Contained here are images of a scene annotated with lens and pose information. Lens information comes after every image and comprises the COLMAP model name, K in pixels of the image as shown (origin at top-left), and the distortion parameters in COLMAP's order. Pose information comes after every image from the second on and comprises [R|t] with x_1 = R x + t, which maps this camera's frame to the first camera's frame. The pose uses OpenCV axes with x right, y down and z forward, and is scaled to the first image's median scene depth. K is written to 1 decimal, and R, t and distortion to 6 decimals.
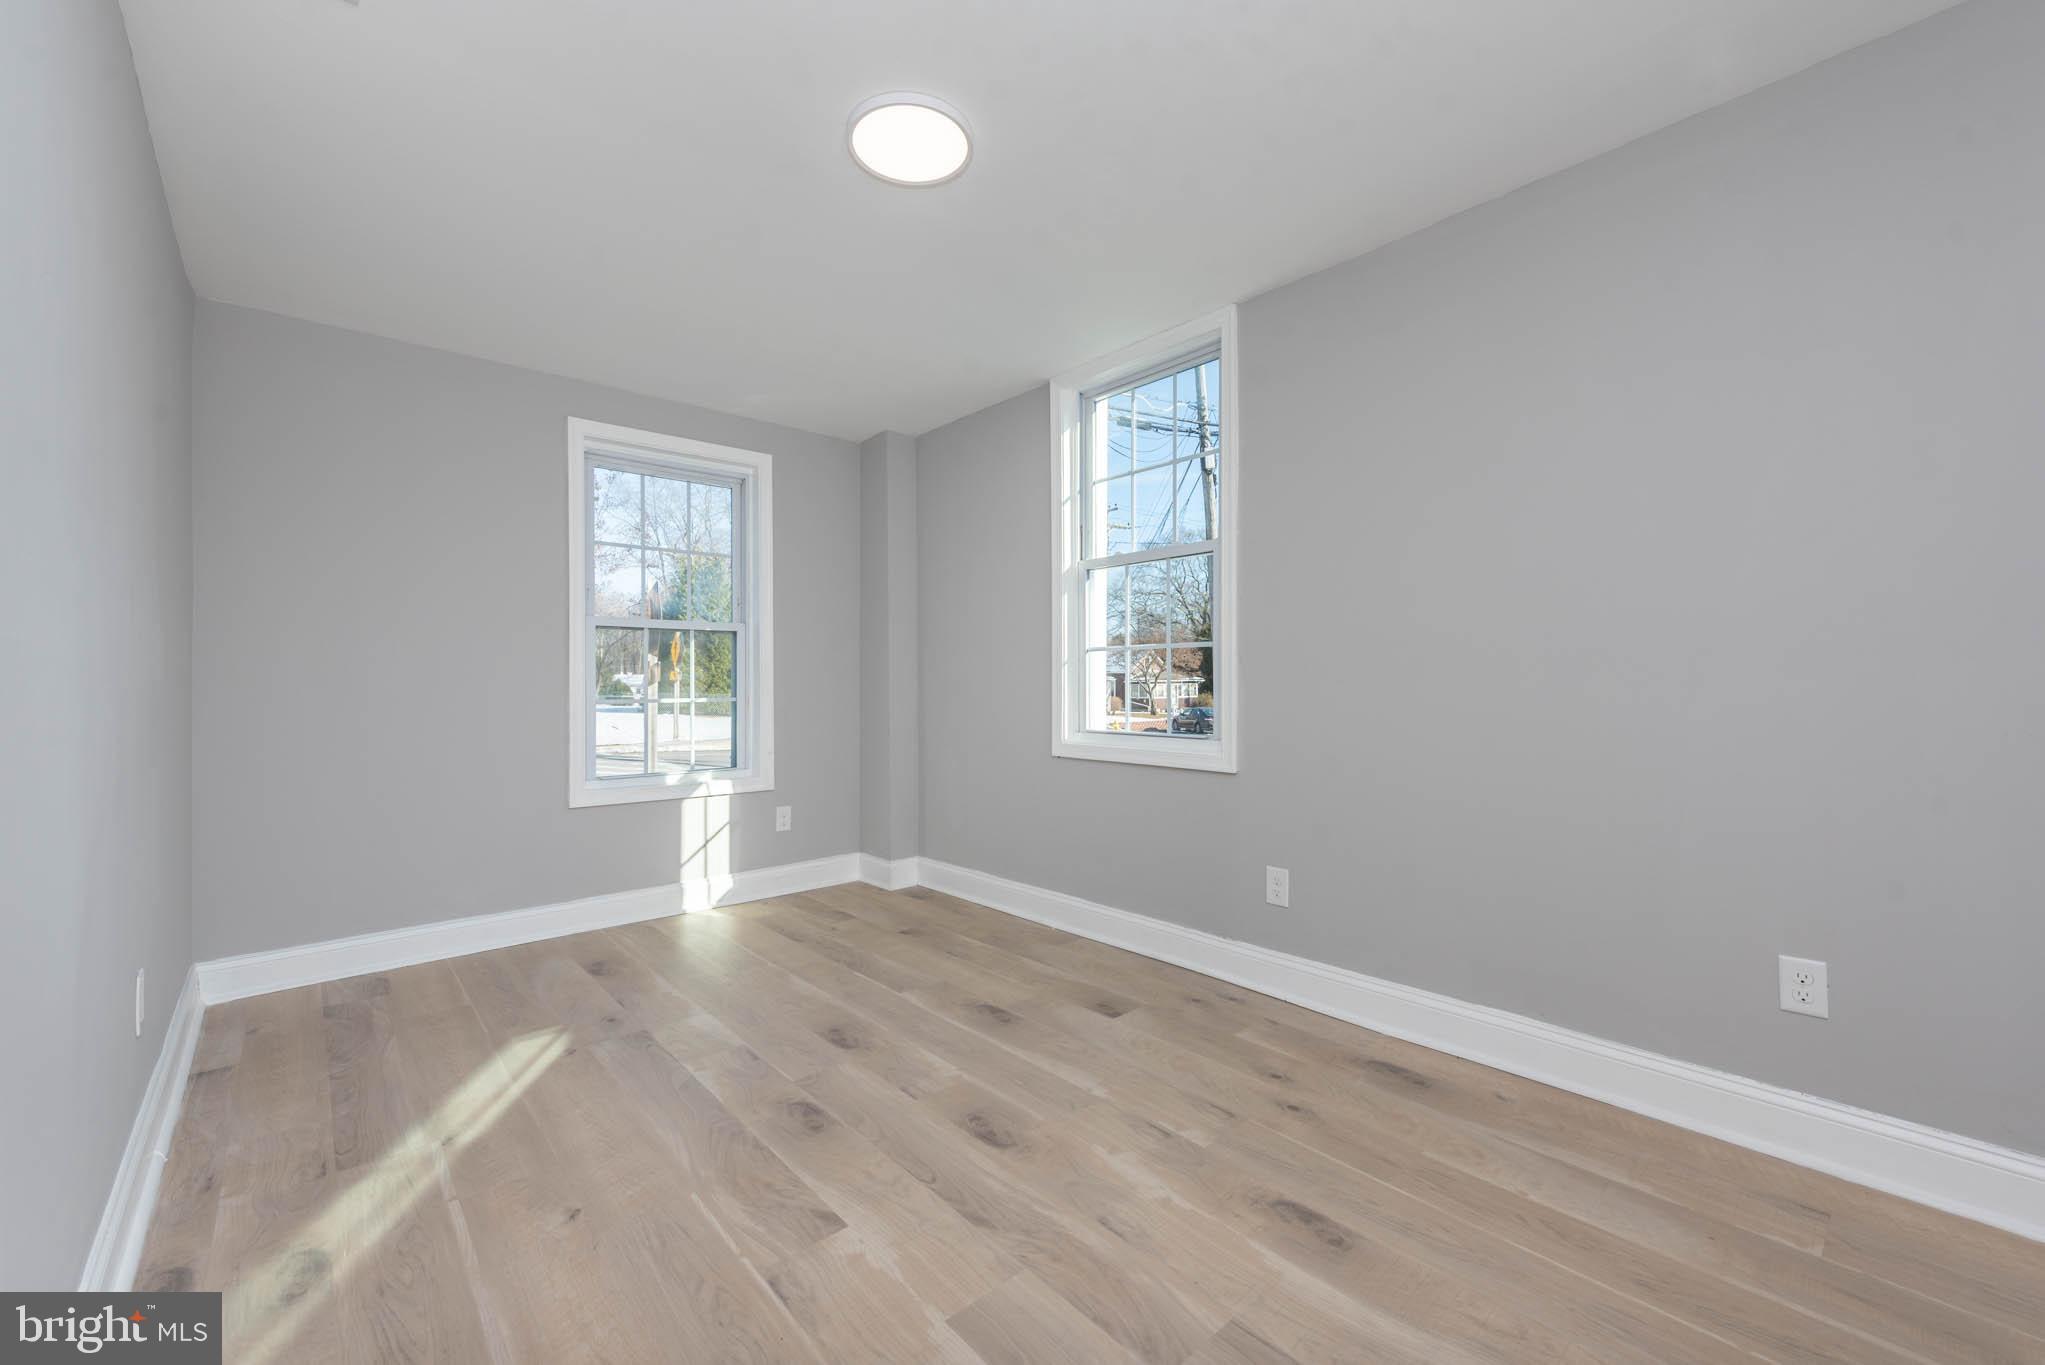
lens RADIAL K [[765.1, 0, 1018.4], [0, 765.1, 683.9], [0, 0, 1]] dist [0.012563, -0.003624]
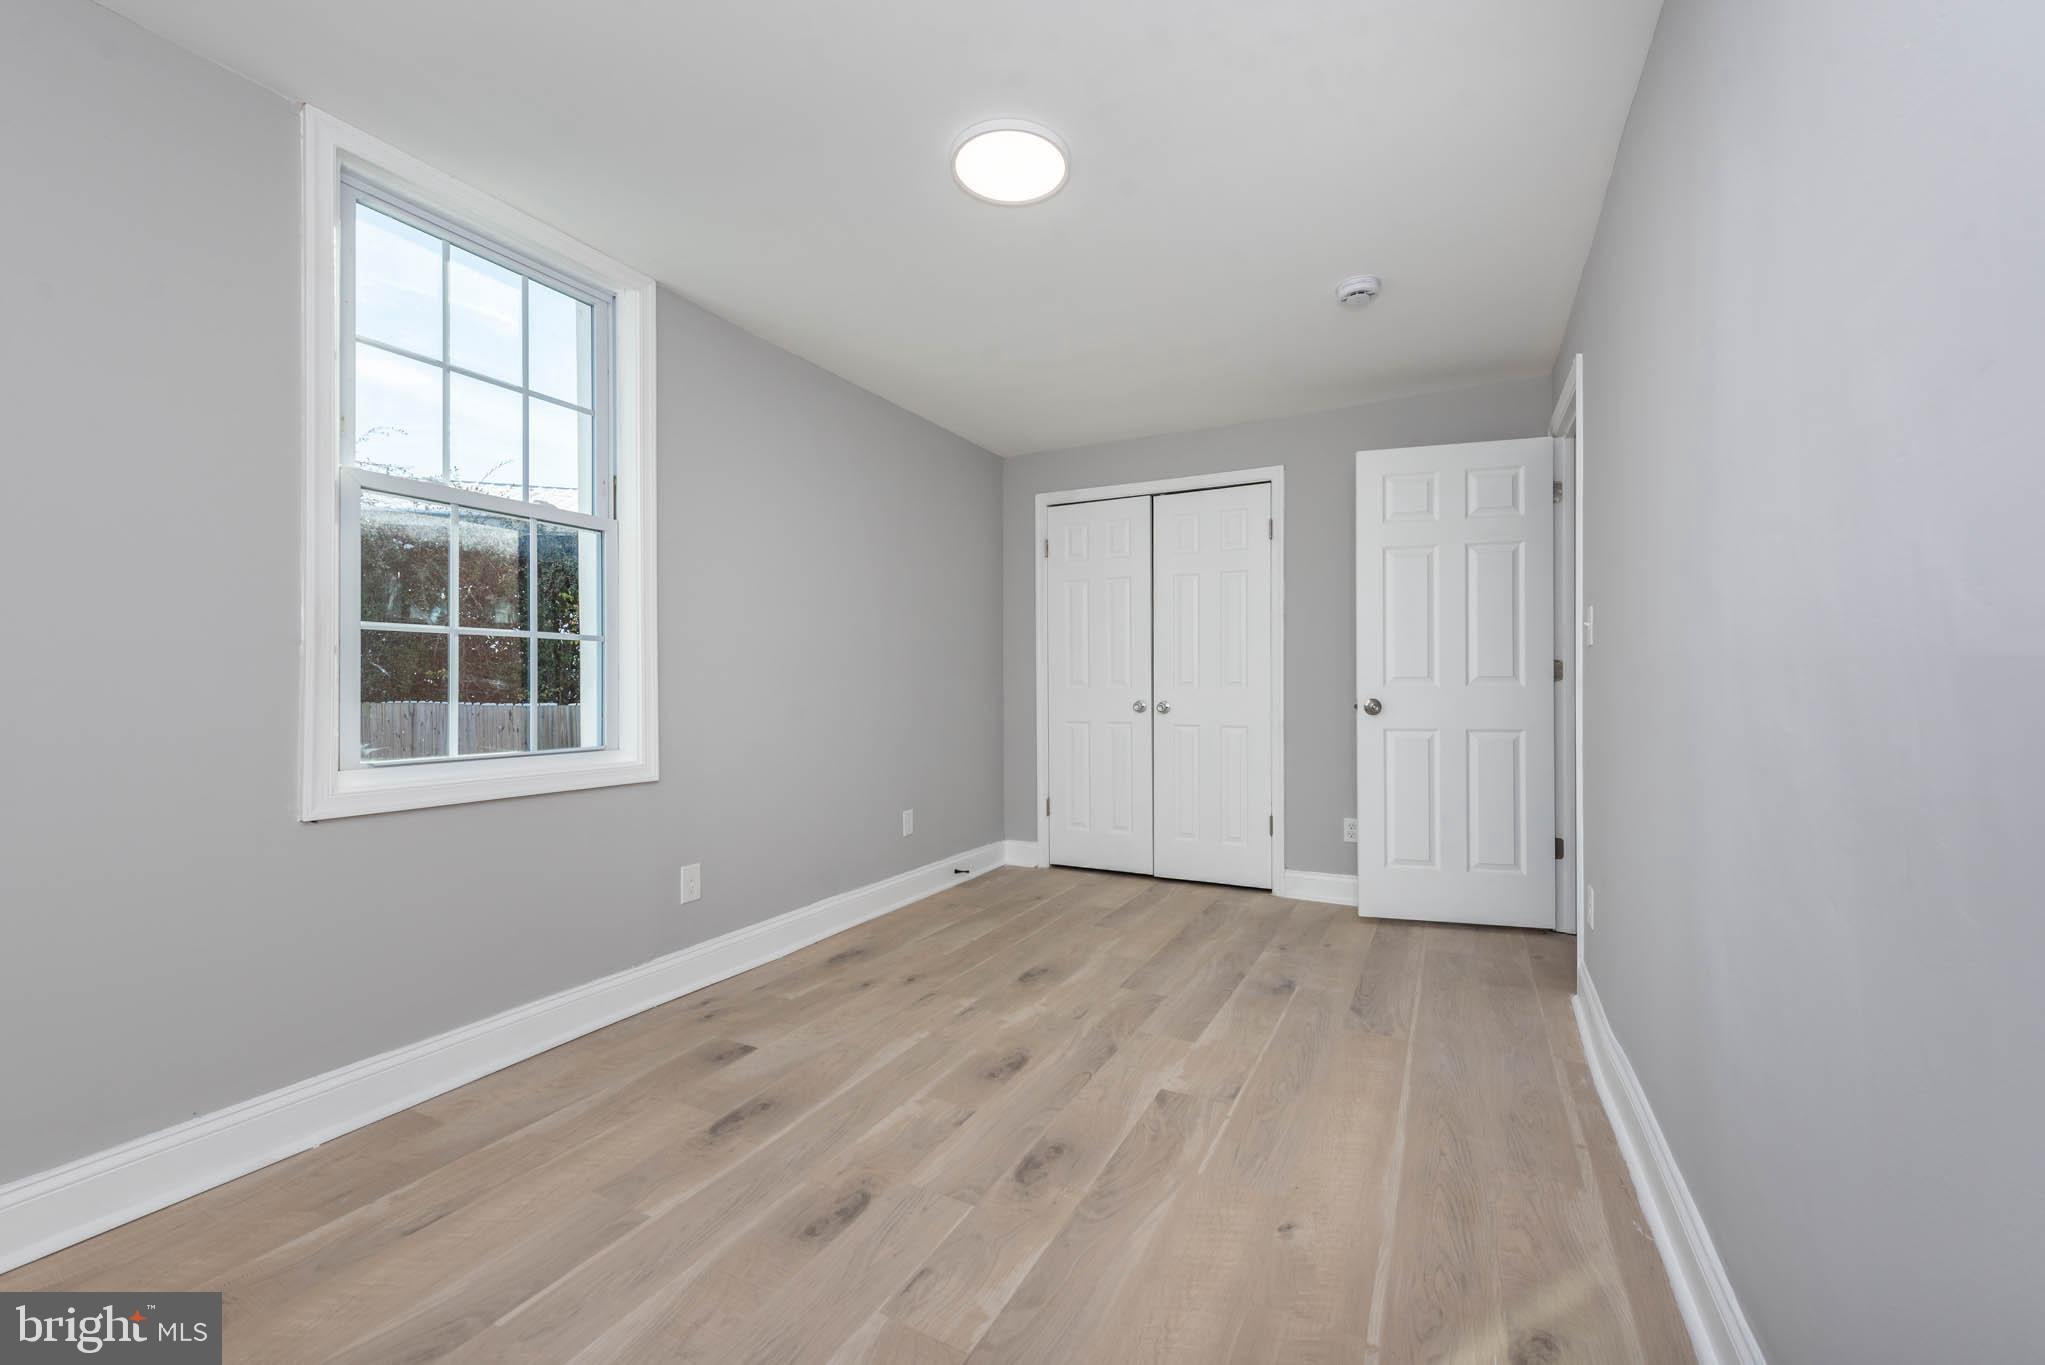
lens RADIAL K [[765.1, 0, 1018.4], [0, 765.1, 683.9], [0, 0, 1]] dist [0.012563, -0.003624]
pose [[-0.292058, 0.006607, 0.956378, -1.087080], [0.002745, 0.999978, -0.006069, 0.007383], [-0.956397, 0.000853, -0.292070, 1.238363]]
